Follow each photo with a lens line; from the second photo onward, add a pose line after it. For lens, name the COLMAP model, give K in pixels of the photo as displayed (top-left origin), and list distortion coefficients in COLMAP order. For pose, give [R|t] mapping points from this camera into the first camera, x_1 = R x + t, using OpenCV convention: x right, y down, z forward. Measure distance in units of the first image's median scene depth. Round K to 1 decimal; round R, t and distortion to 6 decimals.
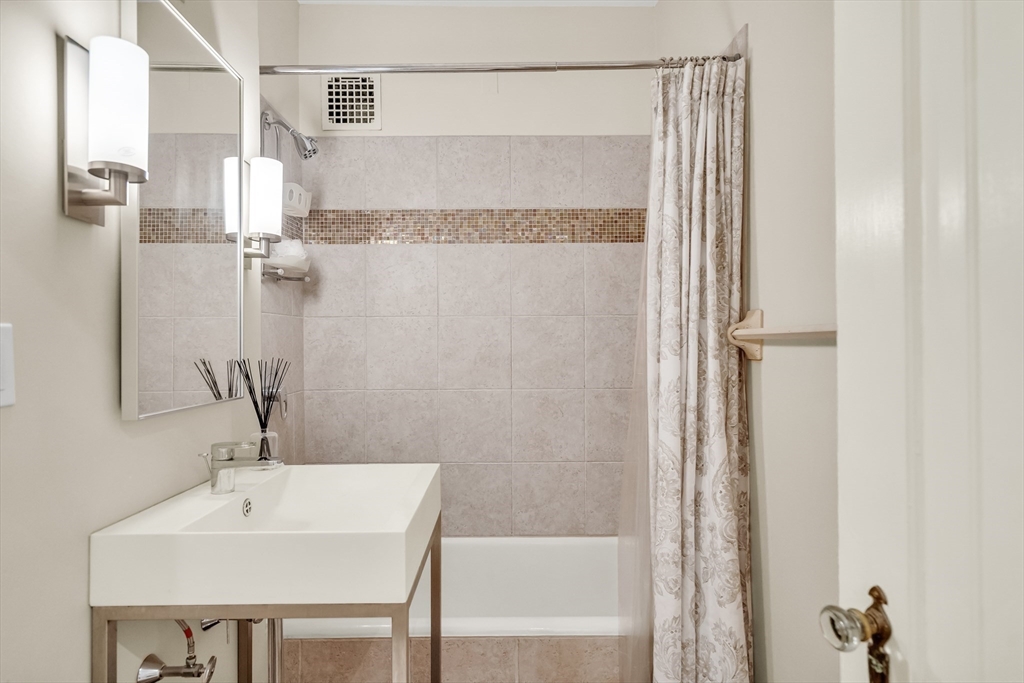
lens RADIAL K [[517.6, 0, 515.9], [0, 517.6, 339.9], [0, 0, 1]] dist [0.005255, 0.000569]
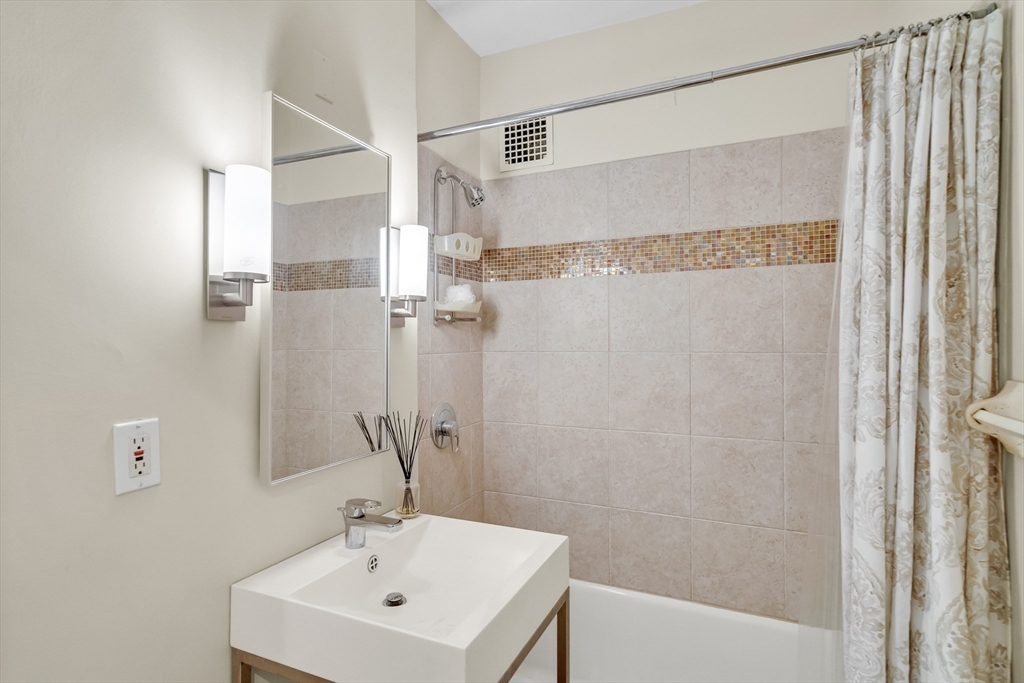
lens RADIAL K [[517.6, 0, 512.6], [0, 517.6, 343.7], [0, 0, 1]] dist [0.005255, 0.000569]
pose [[0.911317, 0.002794, -0.411695, 0.127935], [-0.005466, 0.999971, -0.005313, -0.089034], [0.411668, 0.007092, 0.911306, 0.105446]]
